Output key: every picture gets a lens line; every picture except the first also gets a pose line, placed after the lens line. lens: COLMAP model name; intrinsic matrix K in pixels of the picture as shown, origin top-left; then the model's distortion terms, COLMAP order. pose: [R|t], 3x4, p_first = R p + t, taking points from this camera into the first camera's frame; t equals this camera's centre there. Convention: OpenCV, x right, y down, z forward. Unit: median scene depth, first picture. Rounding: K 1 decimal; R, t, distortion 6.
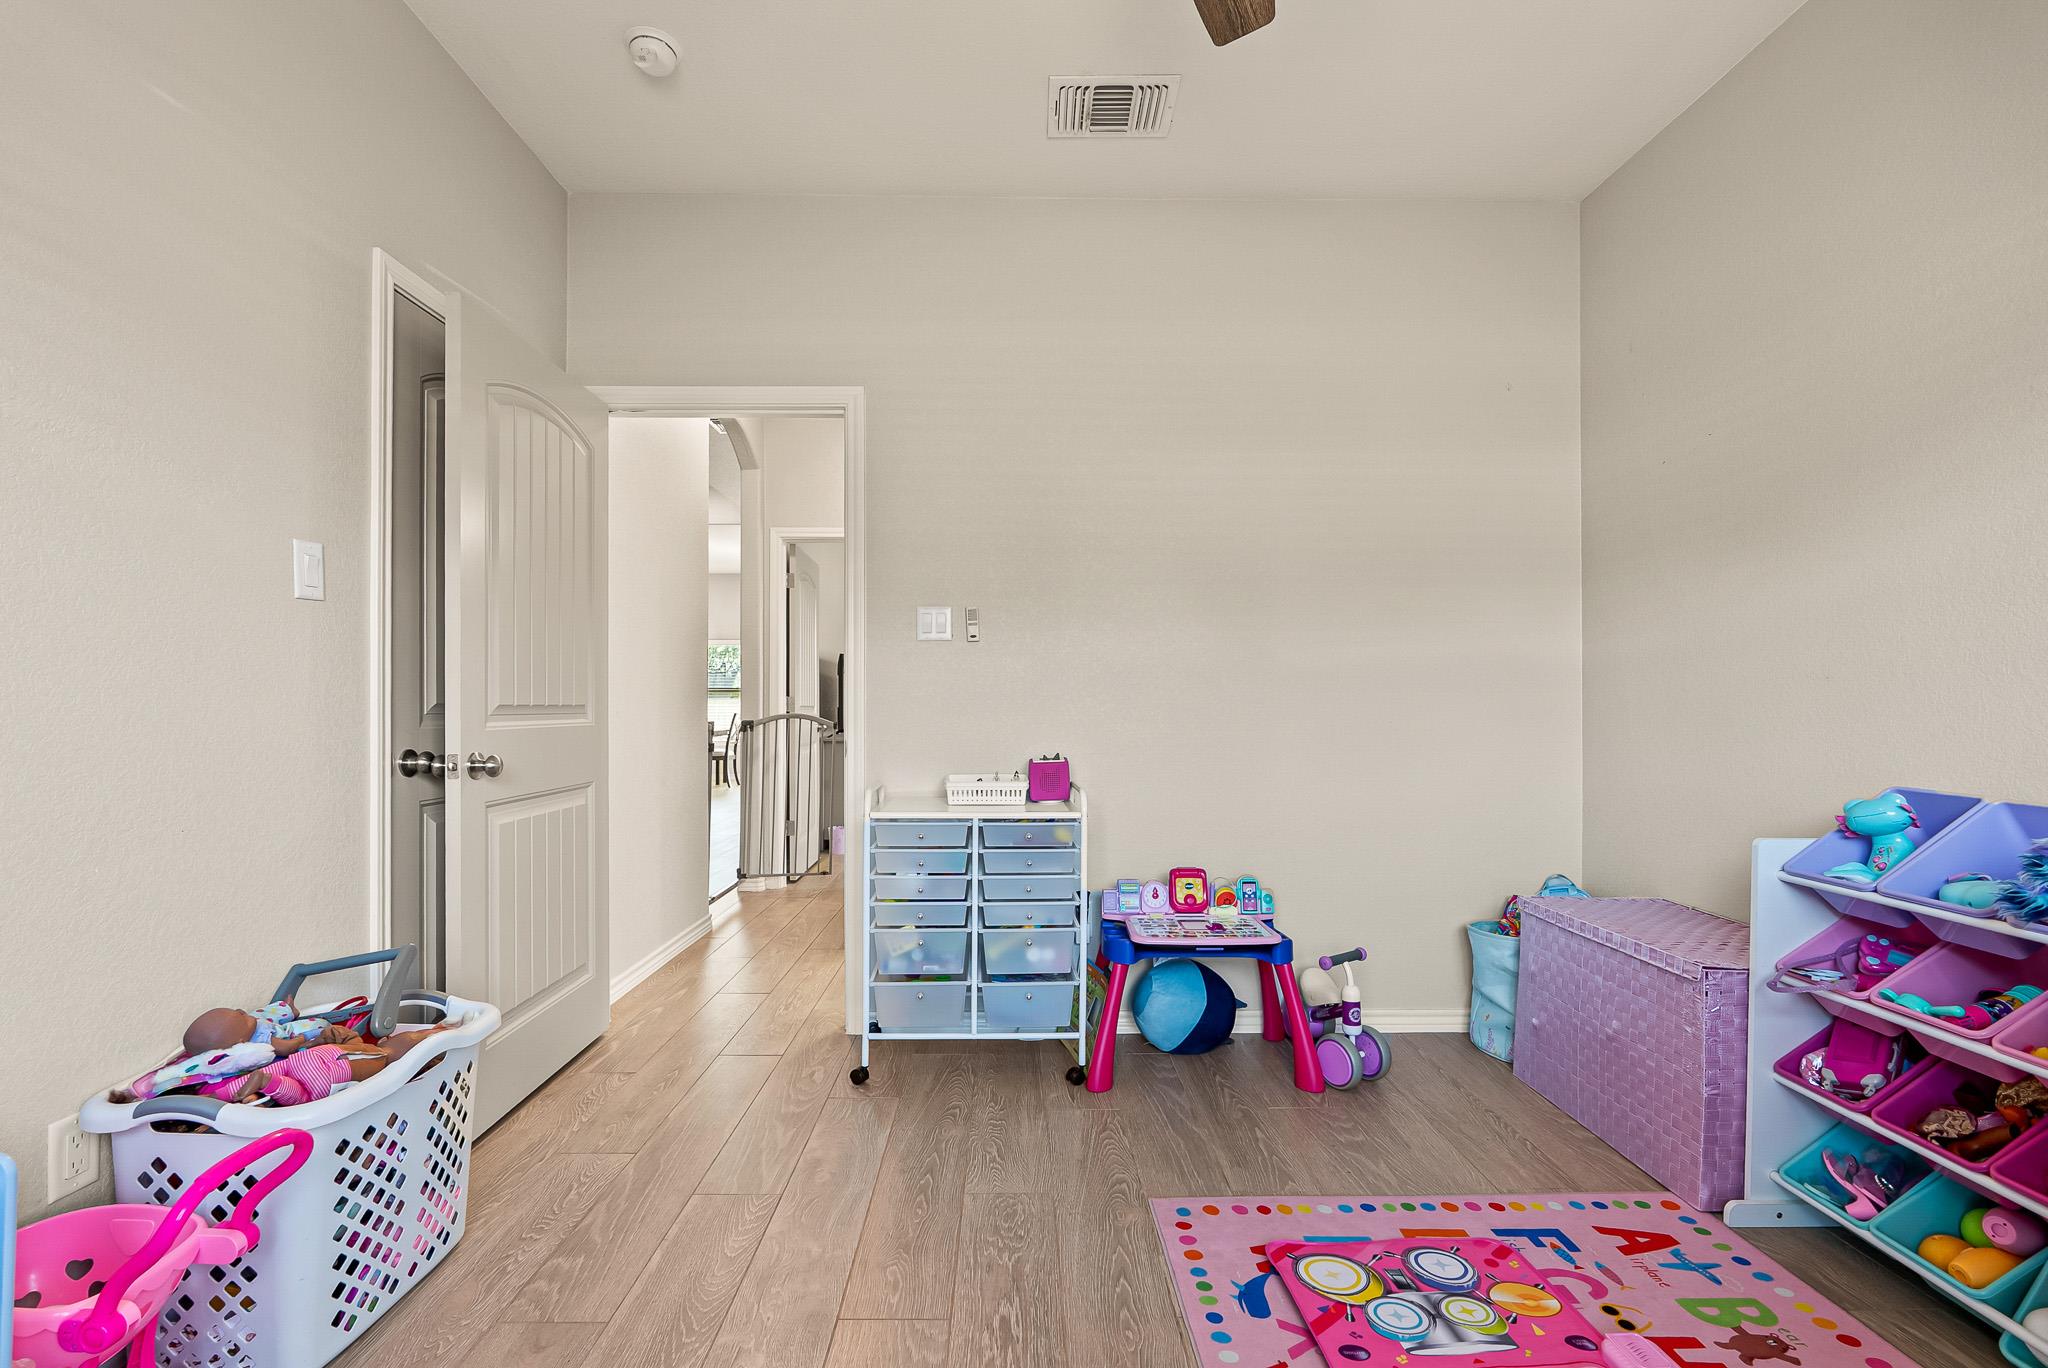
lens RADIAL K [[905.9, 0, 1024.6], [0, 905.9, 695.6], [0, 0, 1]] dist [-0.004071, -0.000665]
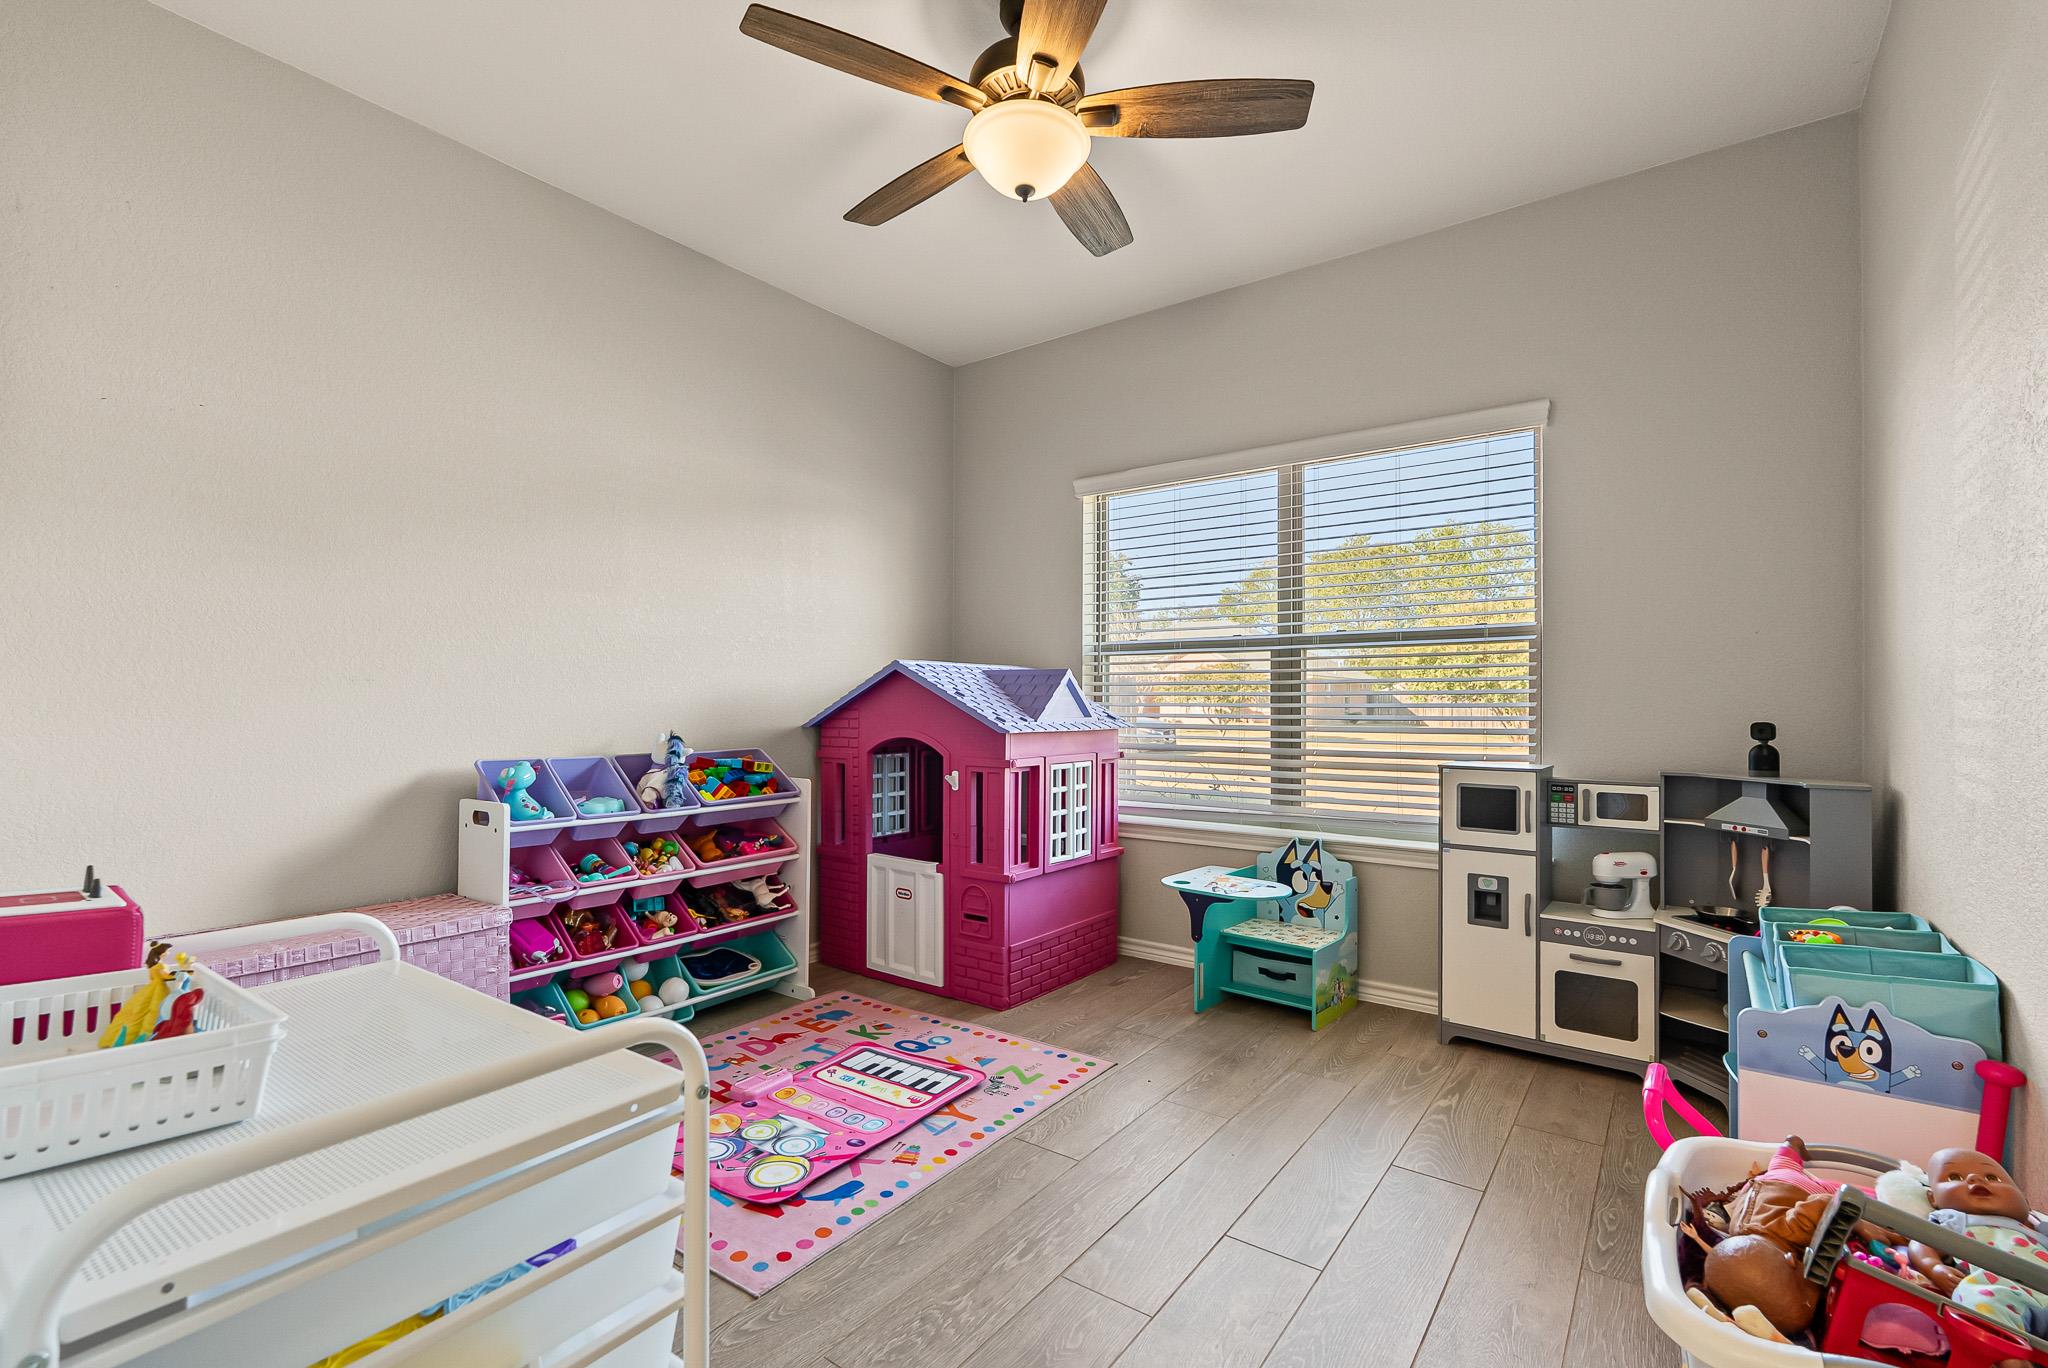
lens RADIAL K [[905.9, 0, 1021.7], [0, 905.9, 698.6], [0, 0, 1]] dist [-0.004071, -0.000665]
pose [[-0.798335, -0.001360, 0.602212, -0.664618], [-0.014060, 0.999767, -0.016381, 0.018932], [-0.602049, -0.021545, -0.798168, 1.822416]]
